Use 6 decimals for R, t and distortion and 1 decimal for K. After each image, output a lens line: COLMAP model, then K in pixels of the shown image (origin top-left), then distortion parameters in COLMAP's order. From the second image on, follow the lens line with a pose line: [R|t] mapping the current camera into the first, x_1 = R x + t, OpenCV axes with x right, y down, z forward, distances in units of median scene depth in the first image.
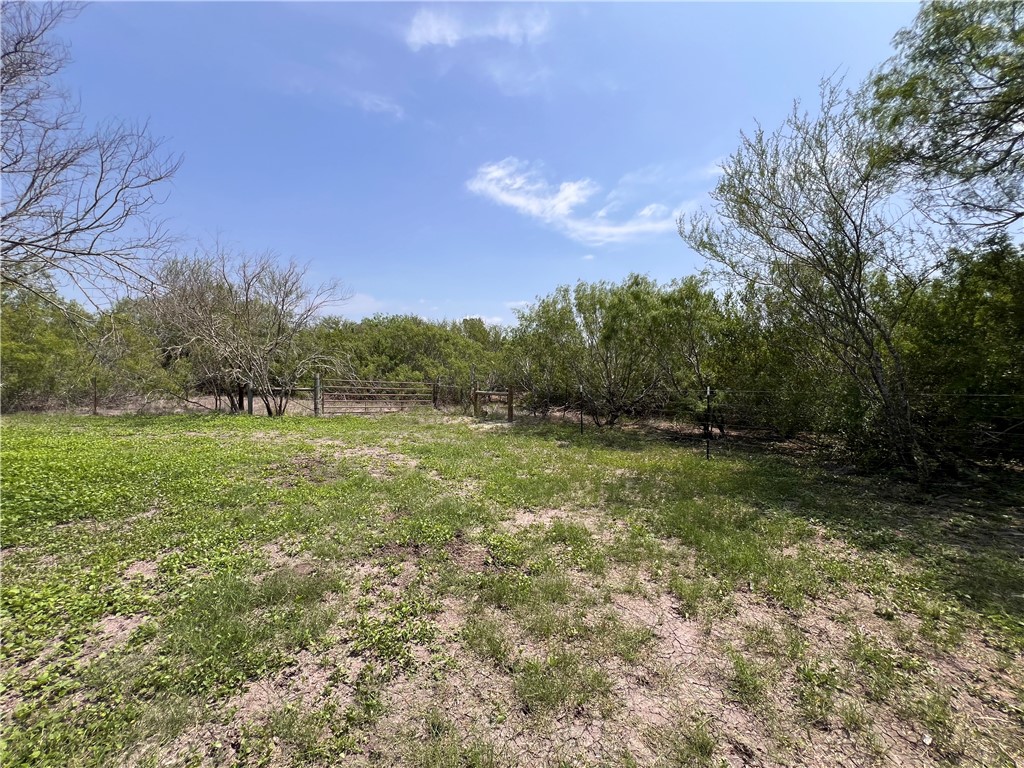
lens RADIAL K [[410.6, 0, 512.5], [0, 410.6, 388.4], [0, 0, 1]] dist [-0.001148, 0.000792]
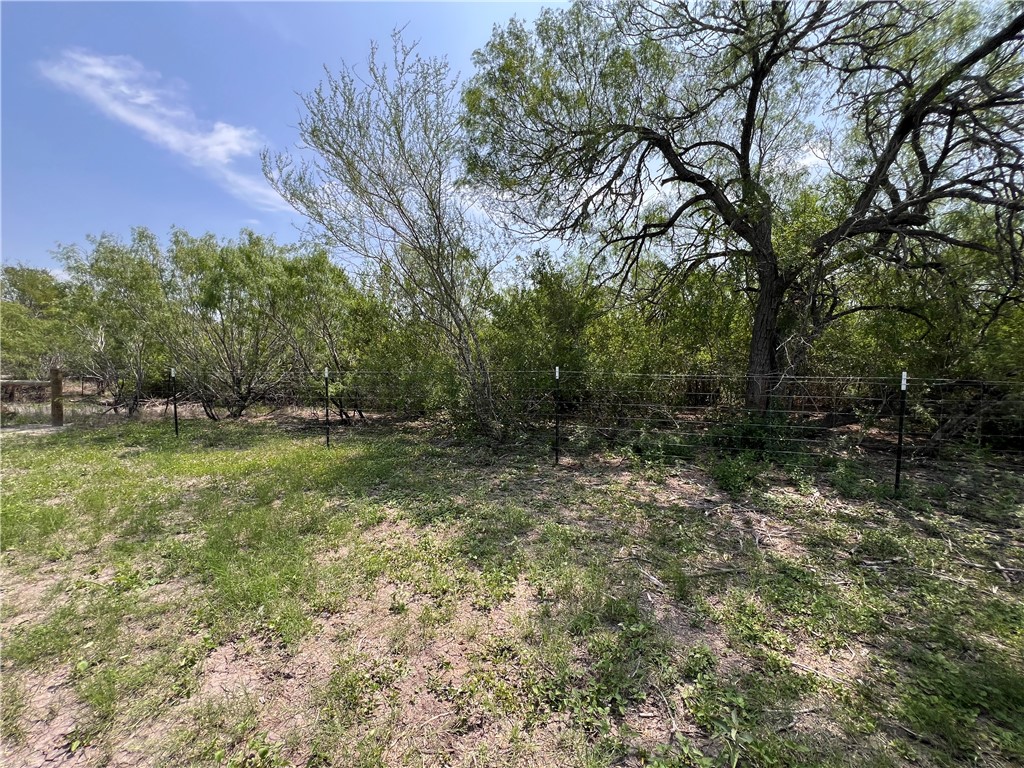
lens RADIAL K [[410.6, 0, 512.5], [0, 410.6, 388.4], [0, 0, 1]] dist [-0.001148, 0.000792]
pose [[0.747633, -0.035359, 0.663170, 0.151433], [0.013125, 0.999173, 0.038478, 0.009799], [-0.663982, -0.020063, 0.747479, 0.047317]]
